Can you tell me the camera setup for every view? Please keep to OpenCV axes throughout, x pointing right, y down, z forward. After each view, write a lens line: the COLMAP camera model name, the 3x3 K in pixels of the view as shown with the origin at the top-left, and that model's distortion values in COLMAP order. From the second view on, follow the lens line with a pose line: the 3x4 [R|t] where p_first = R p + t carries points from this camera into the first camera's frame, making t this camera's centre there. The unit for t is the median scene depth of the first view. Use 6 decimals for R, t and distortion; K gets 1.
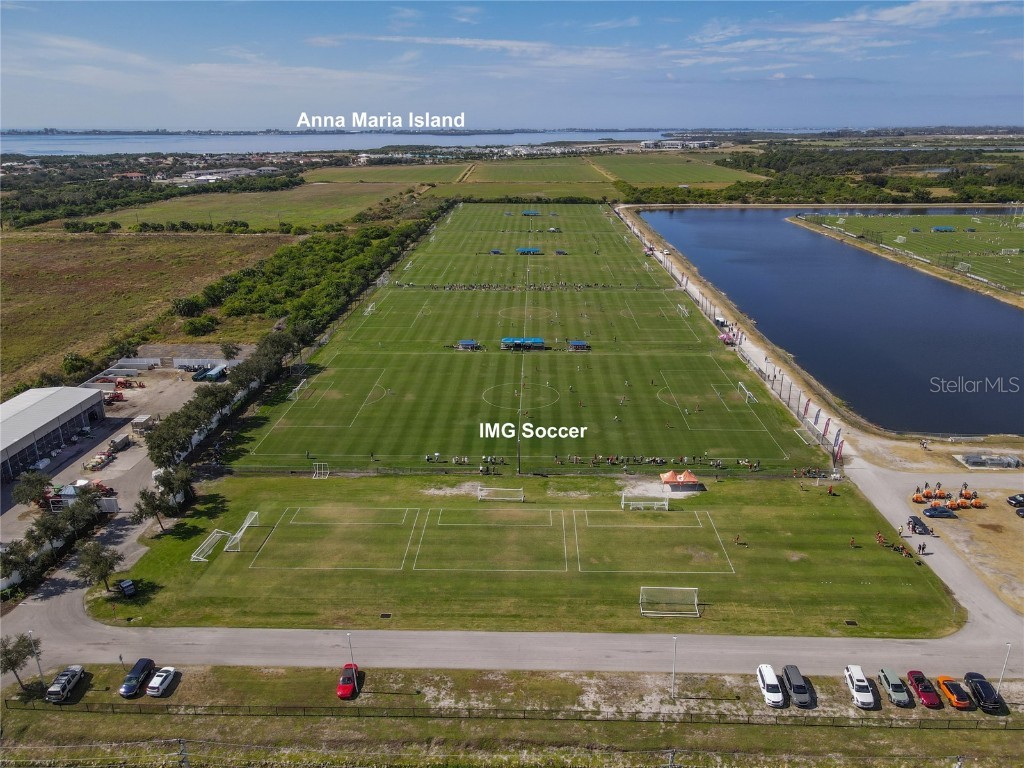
lens RADIAL K [[731.9, 0, 490.6], [0, 731.9, 388.6], [0, 0, 1]] dist [0.016378, 0.009242]
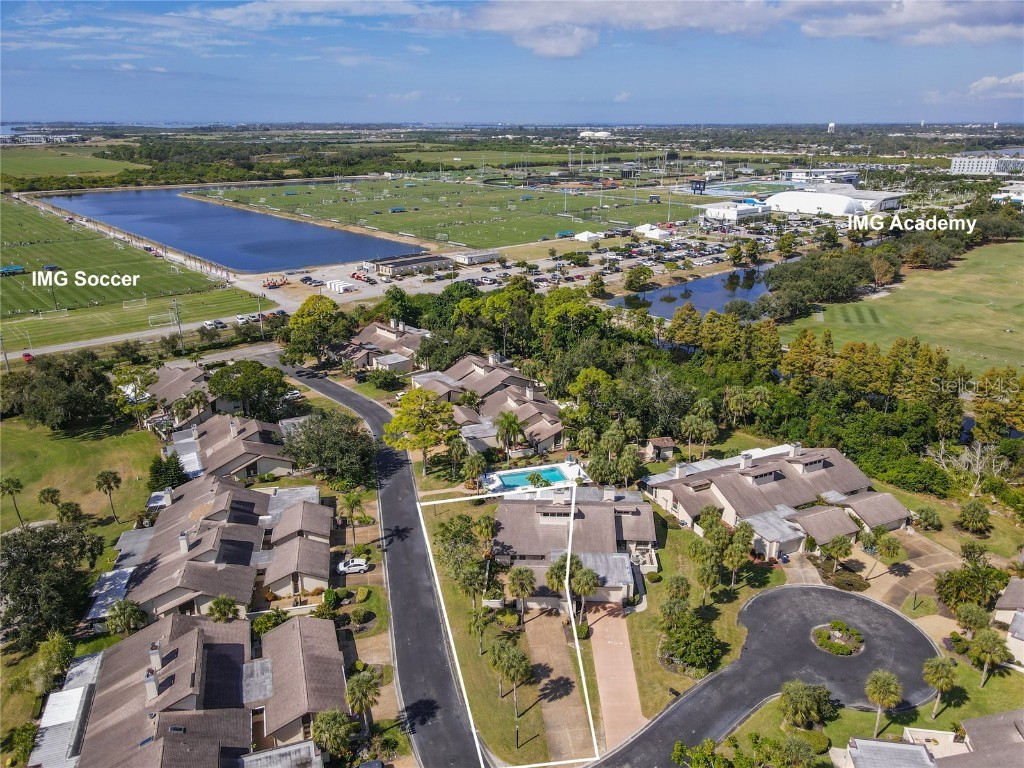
lens RADIAL K [[742.8, 0, 522.7], [0, 742.8, 384.3], [0, 0, 1]] dist [0.007464, 0.008191]
pose [[0.699817, -0.237182, 0.673796, -0.045048], [0.238990, 0.966649, 0.092050, 0.040695], [-0.673157, 0.096612, 0.733162, -0.112190]]
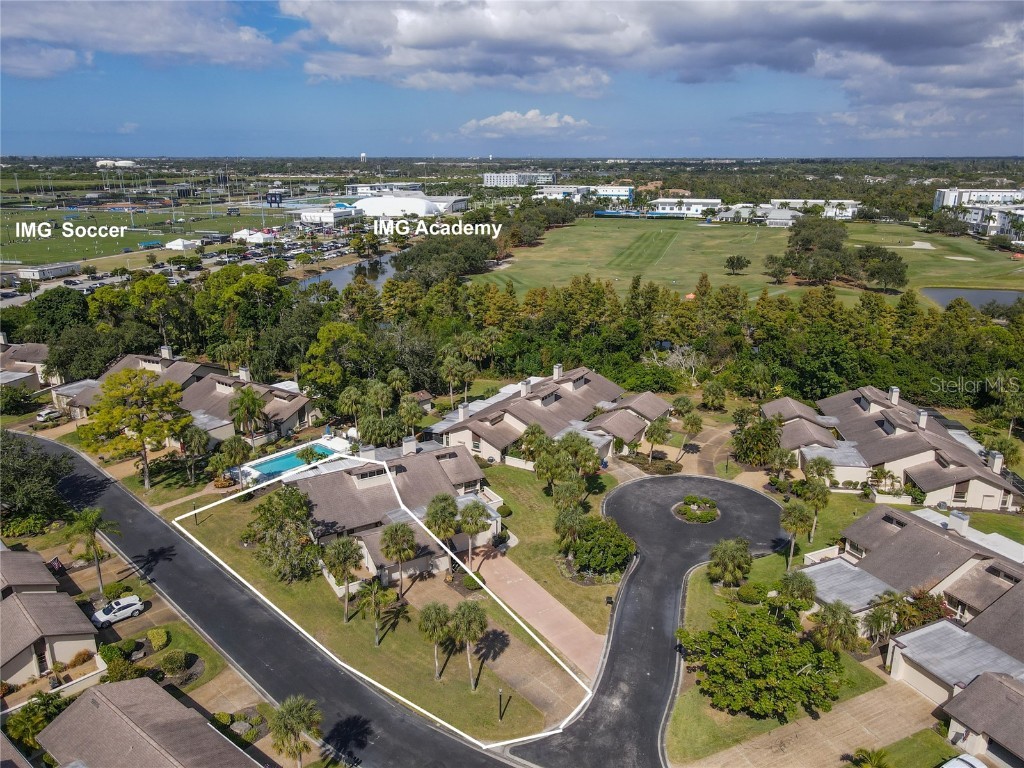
lens RADIAL K [[742.8, 0, 522.7], [0, 742.8, 384.3], [0, 0, 1]] dist [0.007464, 0.008191]
pose [[0.197441, -0.293236, 0.935430, -0.048774], [0.331969, 0.917837, 0.217652, 0.045464], [-0.922396, 0.267560, 0.278564, -0.085827]]
